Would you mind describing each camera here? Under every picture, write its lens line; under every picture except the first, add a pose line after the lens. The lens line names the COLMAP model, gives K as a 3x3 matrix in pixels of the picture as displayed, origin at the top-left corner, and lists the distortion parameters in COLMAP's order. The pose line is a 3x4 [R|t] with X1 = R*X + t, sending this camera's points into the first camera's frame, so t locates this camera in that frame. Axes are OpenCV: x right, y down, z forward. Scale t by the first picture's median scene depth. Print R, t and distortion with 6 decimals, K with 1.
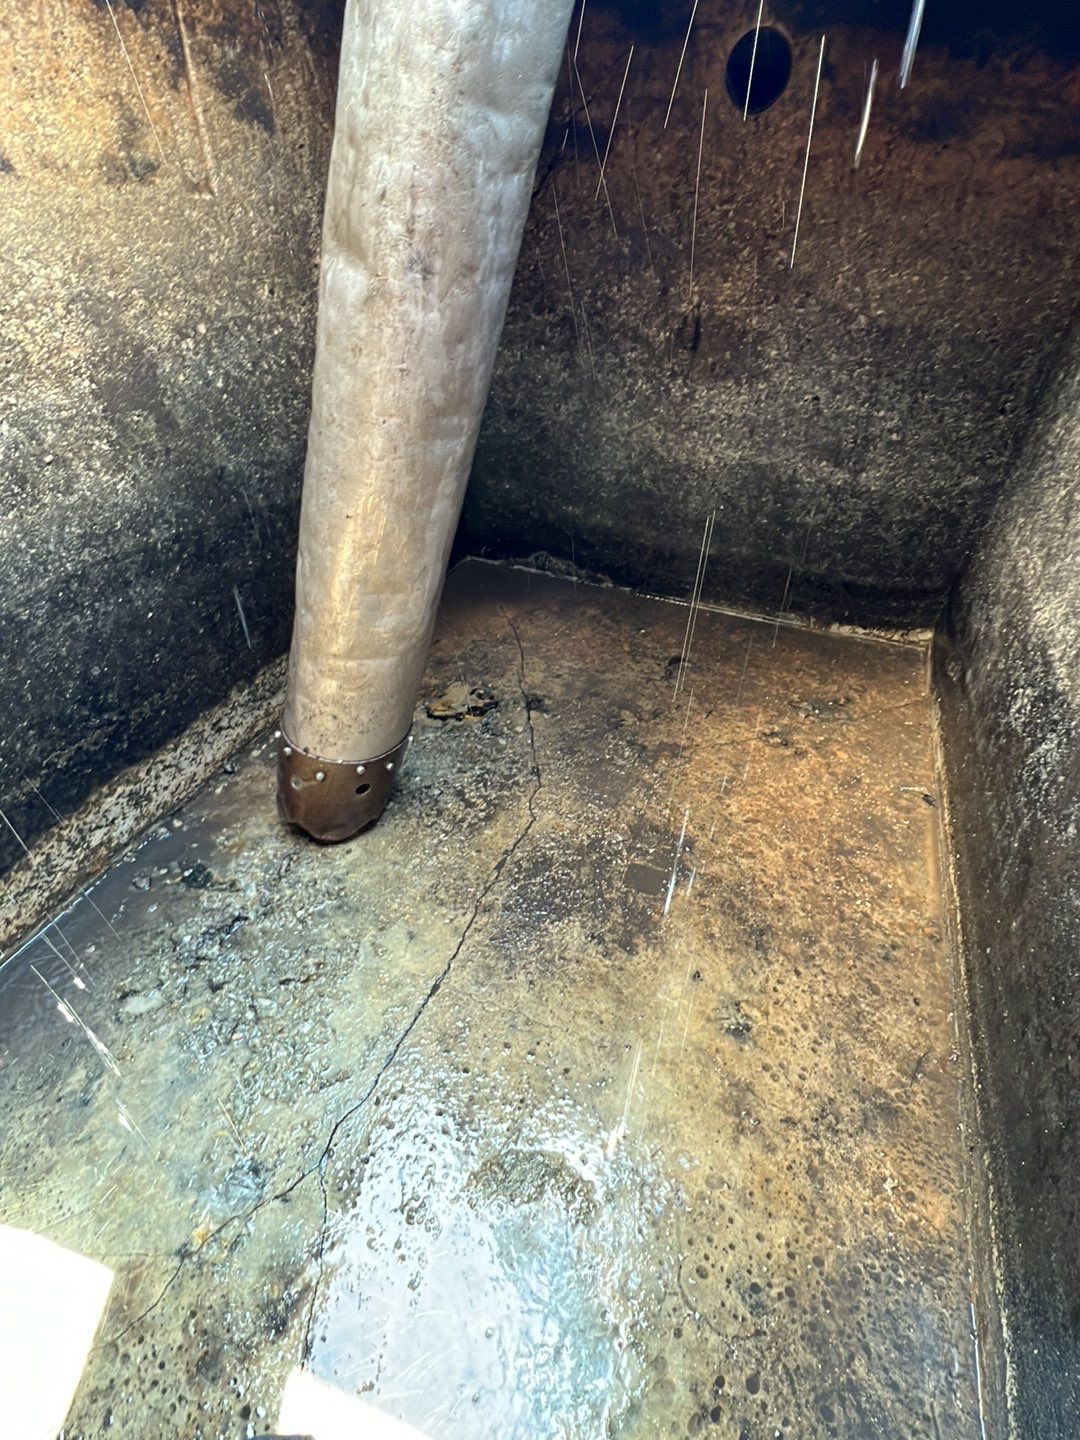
lens RADIAL K [[728.0, 0, 543.5], [0, 728.0, 719.4], [0, 0, 1]] dist [-0.006010, 0.000379]
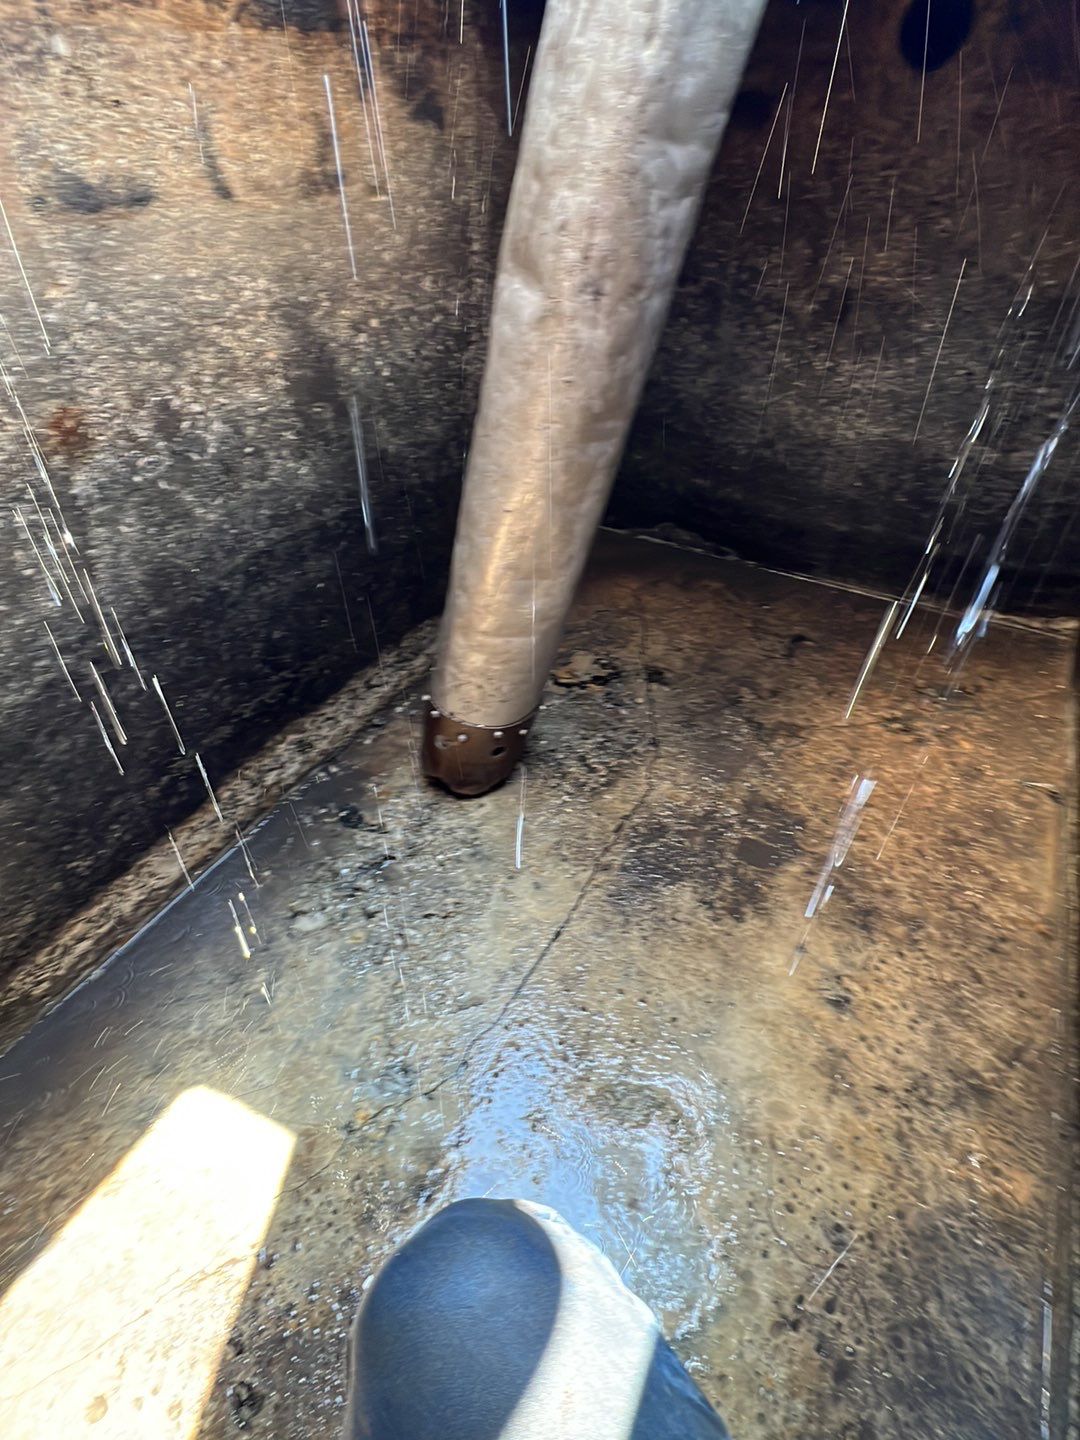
lens RADIAL K [[728.0, 0, 543.5], [0, 728.0, 719.4], [0, 0, 1]] dist [-0.006010, 0.000379]
pose [[0.988730, 0.059383, -0.137428, -0.036569], [-0.050366, 0.996400, 0.068193, -0.034888], [0.140983, -0.060502, 0.988162, -0.087083]]
